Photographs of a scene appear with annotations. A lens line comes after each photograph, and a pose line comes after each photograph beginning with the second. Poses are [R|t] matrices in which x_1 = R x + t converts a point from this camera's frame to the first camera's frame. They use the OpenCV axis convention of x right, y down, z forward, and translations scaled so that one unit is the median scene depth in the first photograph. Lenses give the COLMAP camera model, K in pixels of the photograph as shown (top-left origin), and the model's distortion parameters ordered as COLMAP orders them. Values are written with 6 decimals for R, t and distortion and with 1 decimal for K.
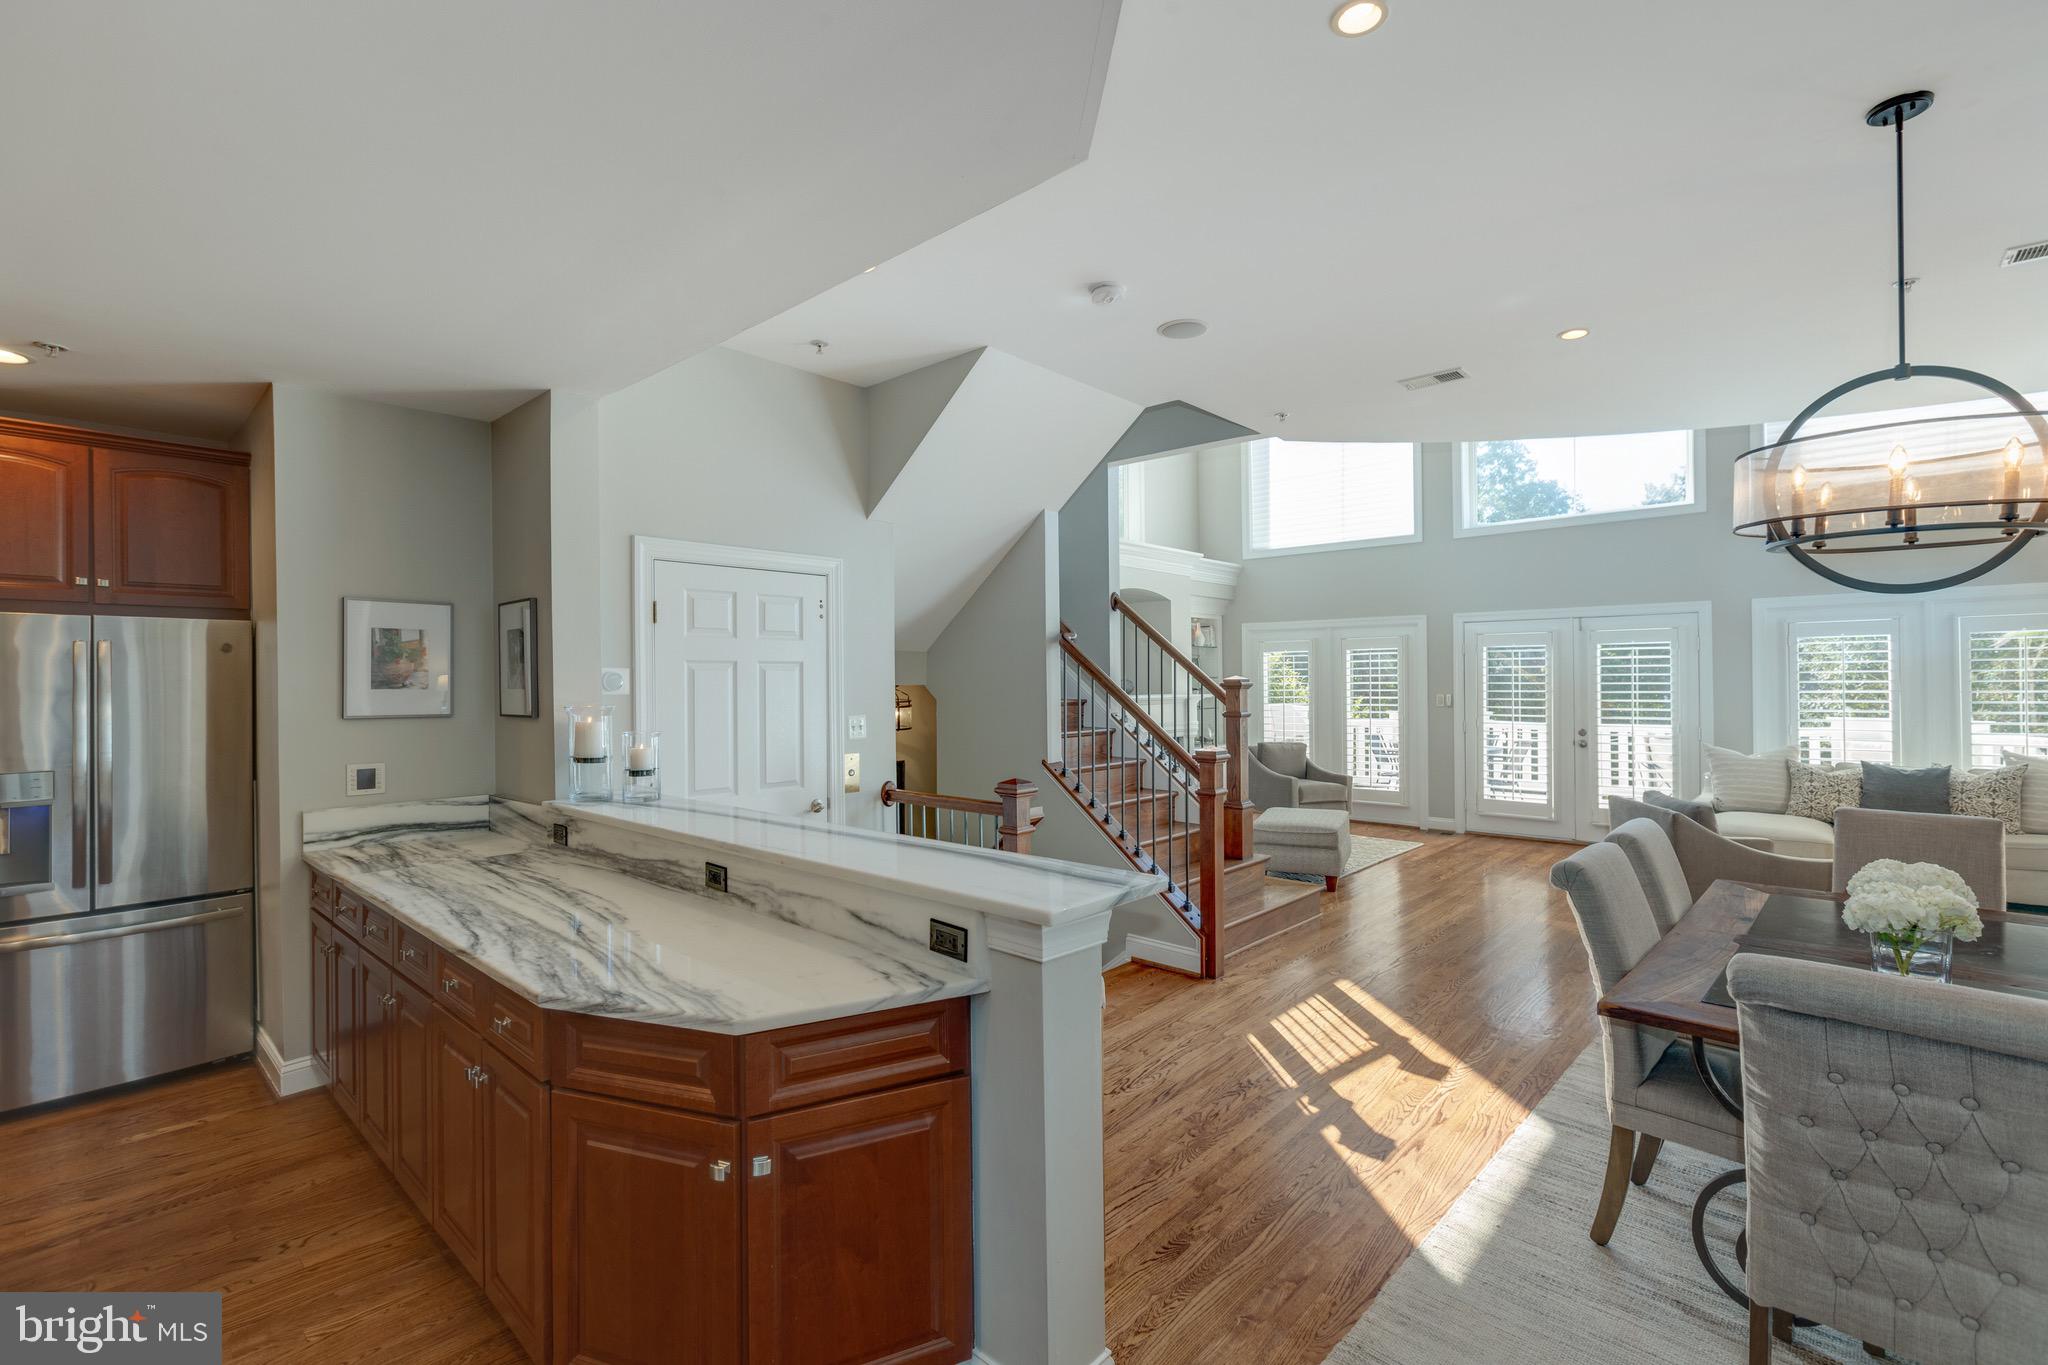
lens RADIAL K [[908.0, 0, 1028.3], [0, 908.0, 677.1], [0, 0, 1]] dist [0.003168, -0.001704]
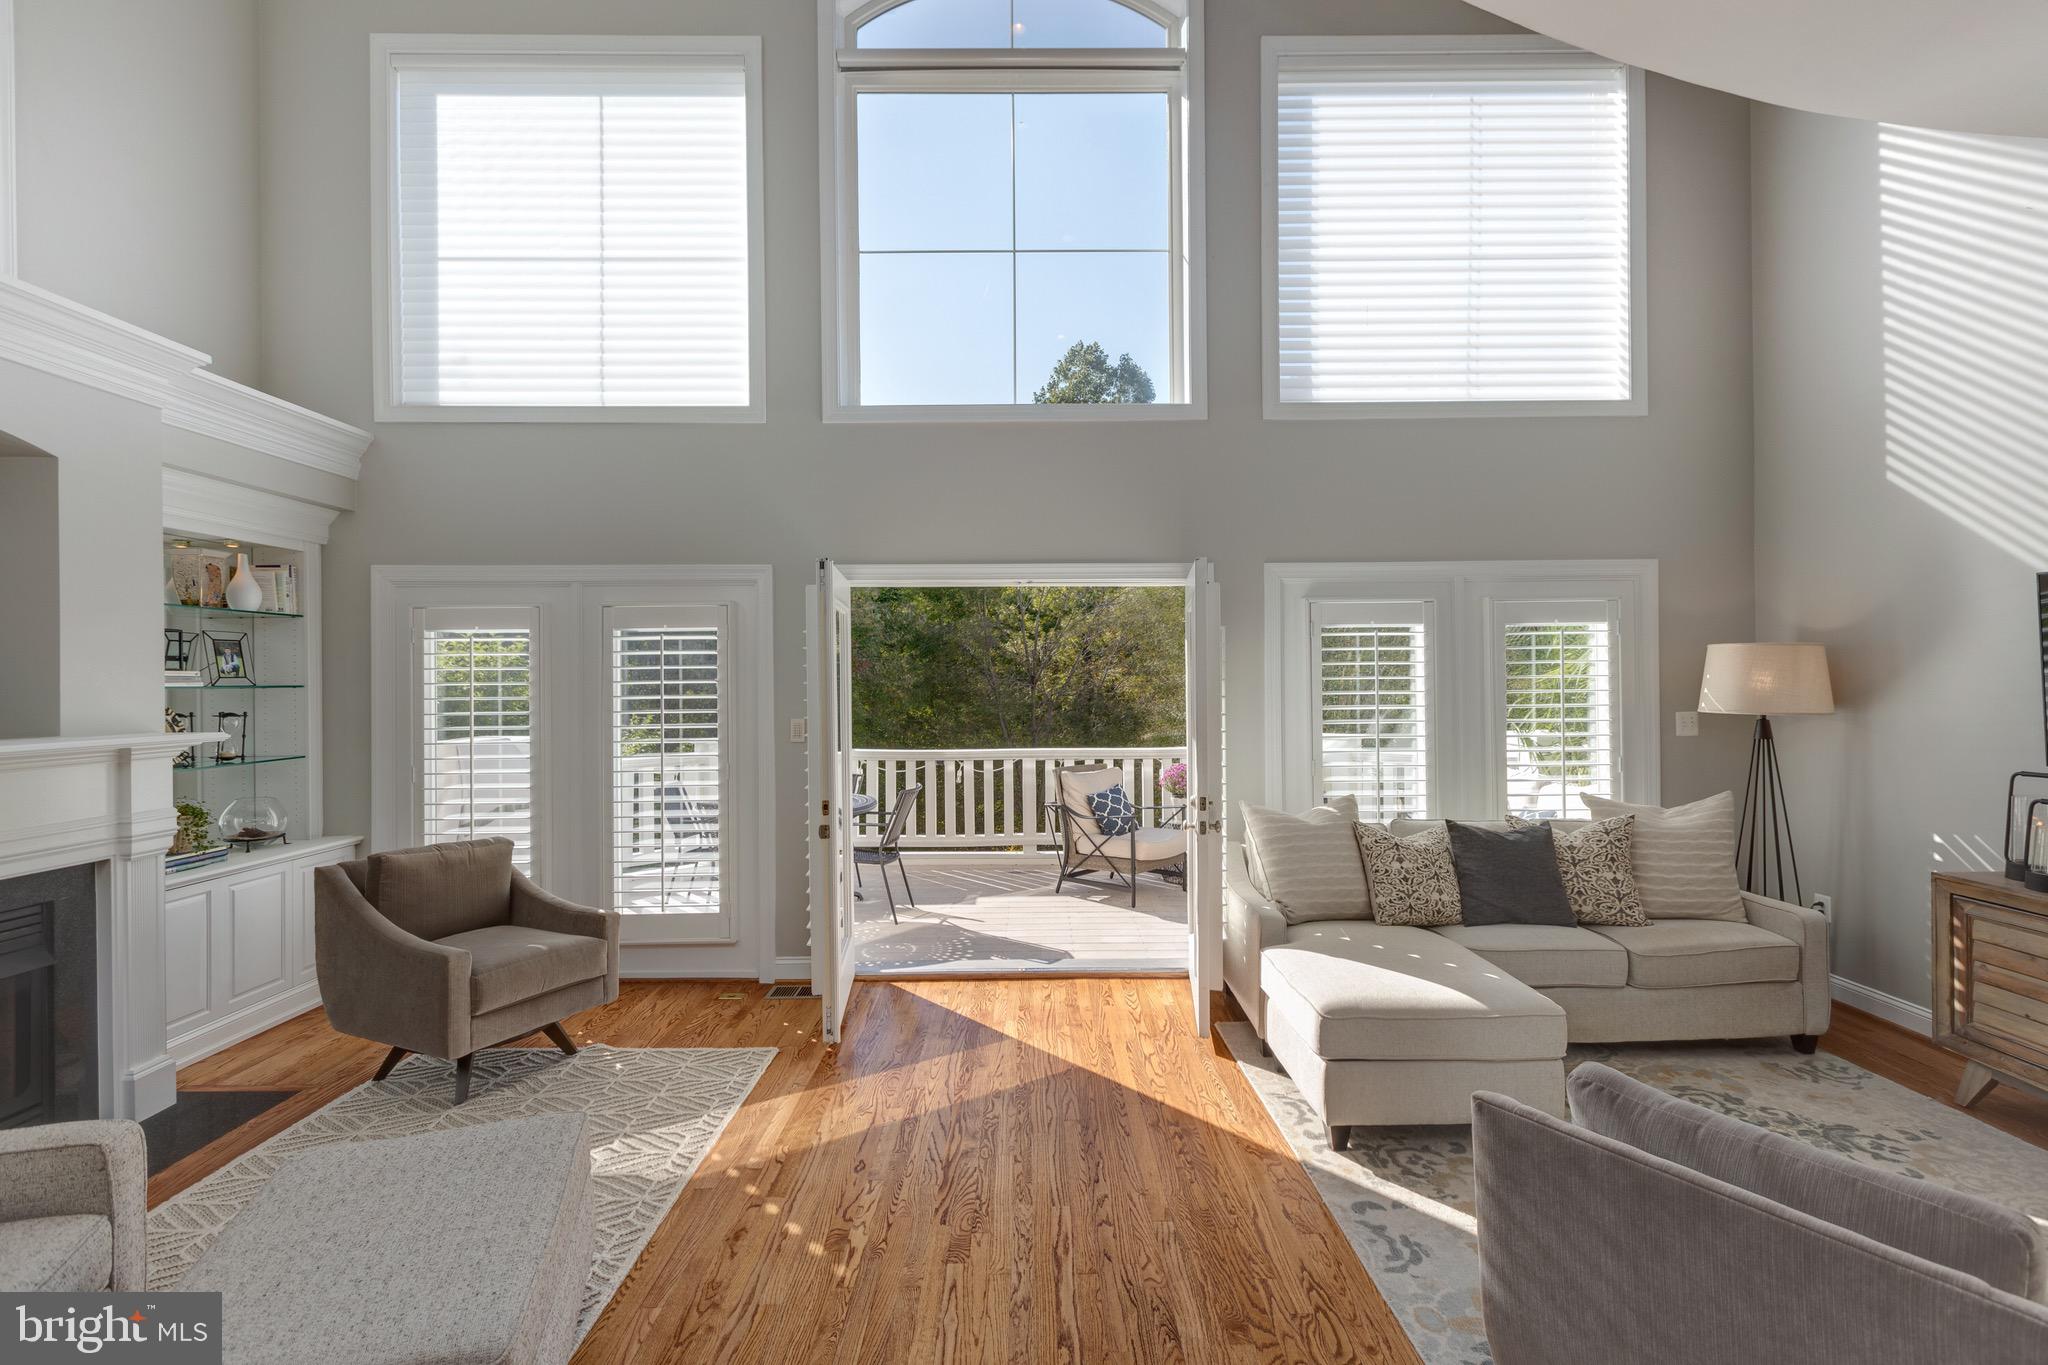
lens RADIAL K [[908.0, 0, 1027.5], [0, 908.0, 679.3], [0, 0, 1]] dist [0.003168, -0.001704]
pose [[0.739955, 0.003131, 0.672649, 0.343530], [-0.000344, 0.999991, -0.004276, -0.002353], [-0.672656, 0.002933, 0.739949, 0.899657]]
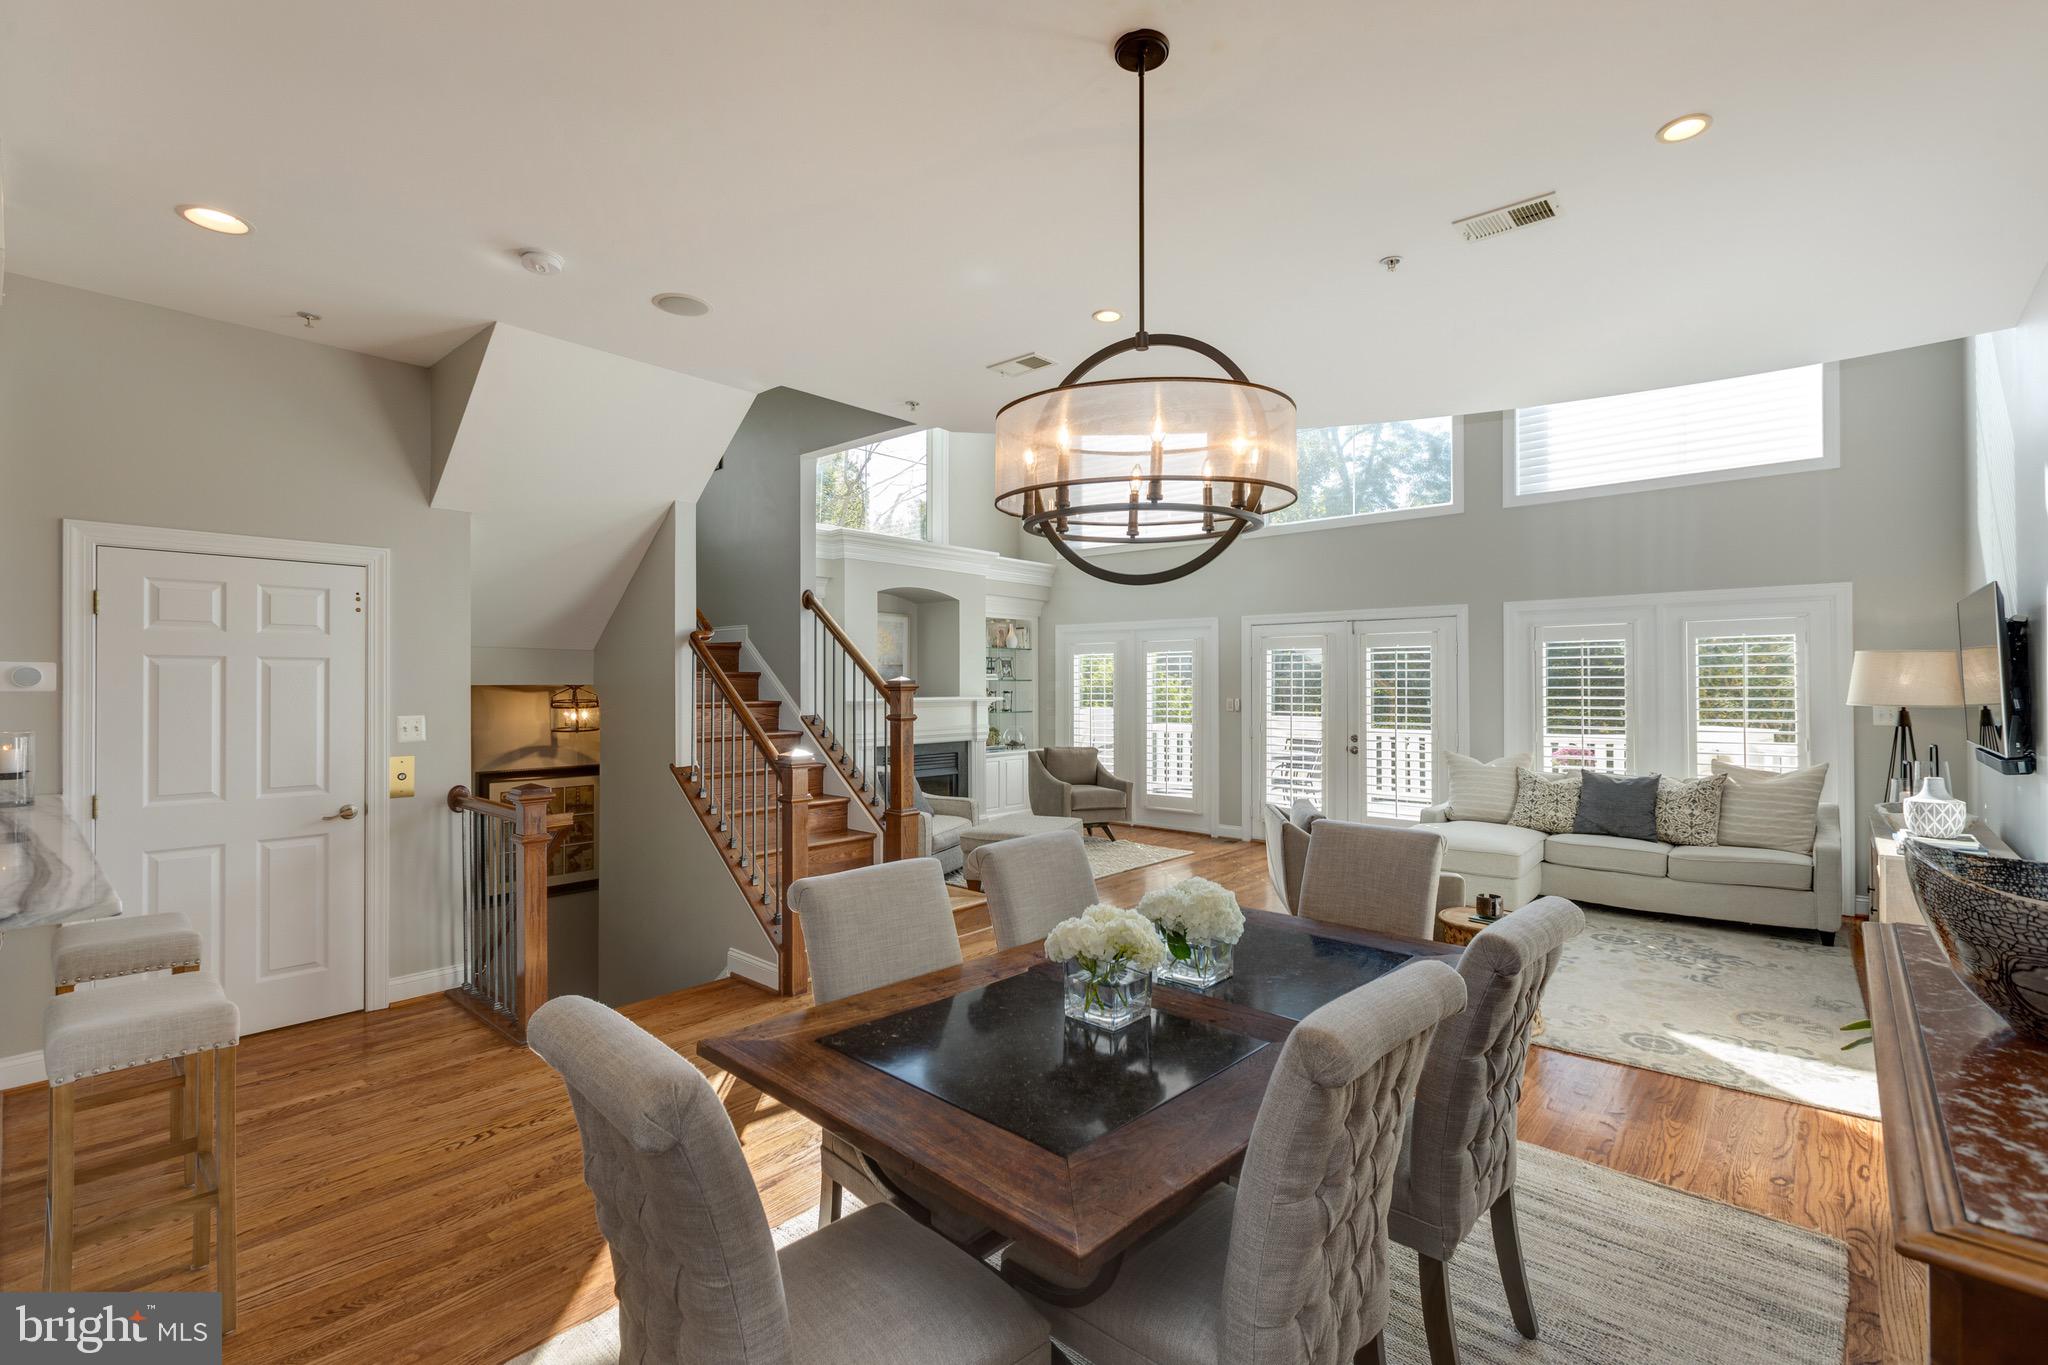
lens RADIAL K [[908.0, 0, 1029.5], [0, 908.0, 676.1], [0, 0, 1]] dist [0.003168, -0.001704]
pose [[0.999901, 0.006065, 0.012722, 0.385694], [-0.006000, 0.999969, -0.005163, 0.001995], [-0.012753, 0.005086, 0.999906, 0.044889]]
